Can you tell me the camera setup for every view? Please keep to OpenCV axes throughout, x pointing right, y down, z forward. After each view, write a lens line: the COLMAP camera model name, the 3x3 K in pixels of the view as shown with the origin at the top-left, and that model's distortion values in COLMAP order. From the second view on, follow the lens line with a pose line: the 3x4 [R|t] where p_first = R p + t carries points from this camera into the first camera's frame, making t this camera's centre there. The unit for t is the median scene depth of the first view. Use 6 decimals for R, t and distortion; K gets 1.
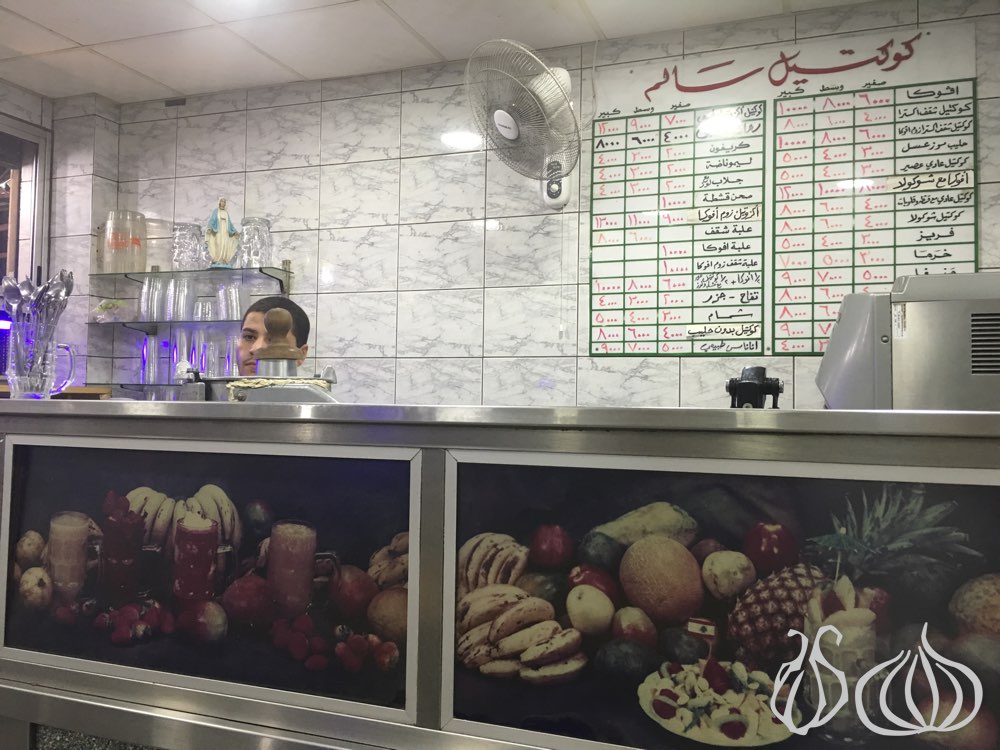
lens RADIAL K [[857.7, 0, 499.3], [0, 857.7, 372.4], [0, 0, 1]] dist [0.079164, -0.116157]
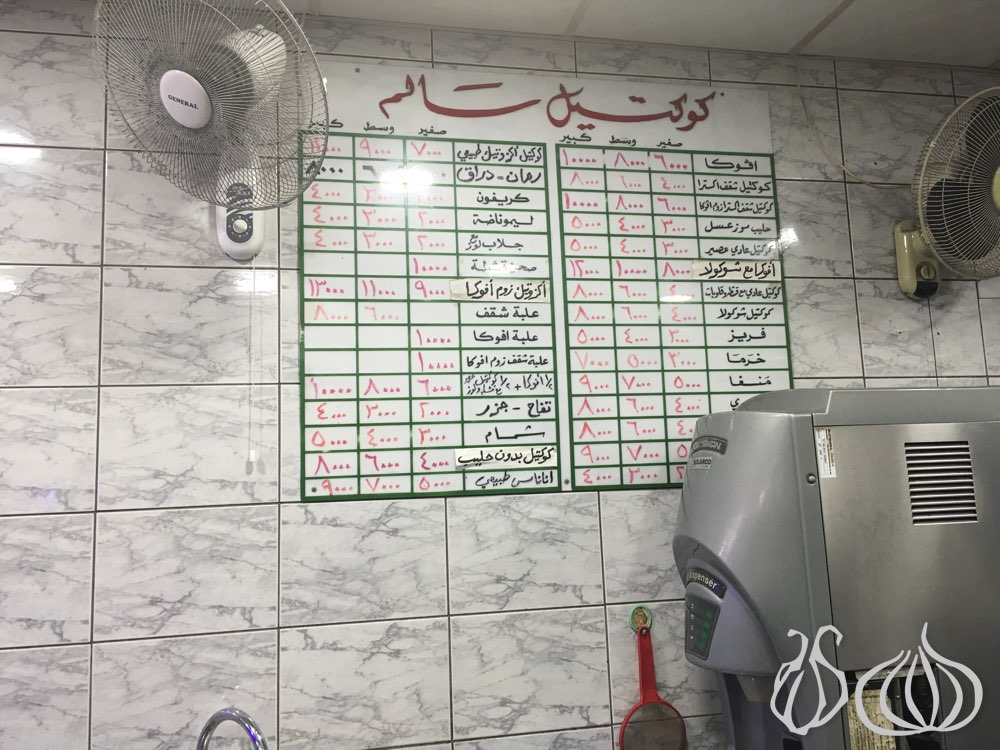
lens RADIAL K [[857.7, 0, 499.9], [0, 857.7, 369.9], [0, 0, 1]] dist [0.079164, -0.116157]
pose [[0.834342, 0.026824, 0.550594, -0.120754], [0.030241, 0.995084, -0.094304, -0.051533], [-0.550417, 0.095333, 0.829429, 0.416031]]
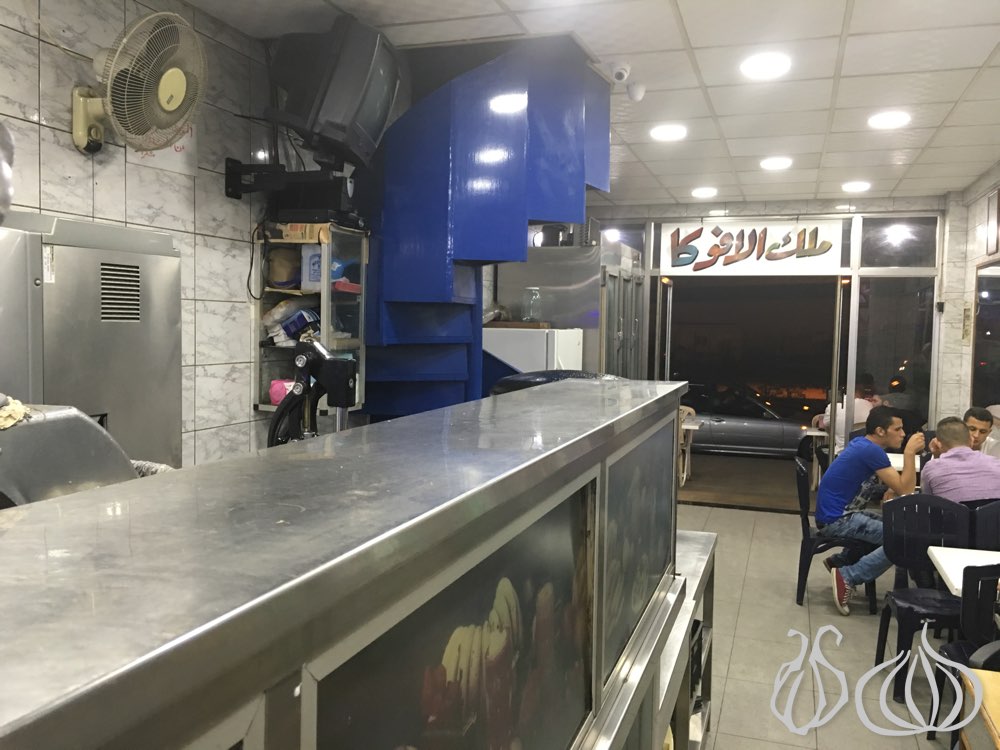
lens RADIAL K [[857.7, 0, 492.2], [0, 857.7, 366.6], [0, 0, 1]] dist [0.079164, -0.116157]
pose [[-0.029214, -0.070114, 0.997111, -0.386962], [-0.058559, 0.995944, 0.068316, -0.030704], [-0.997856, -0.056395, -0.033201, 0.410485]]
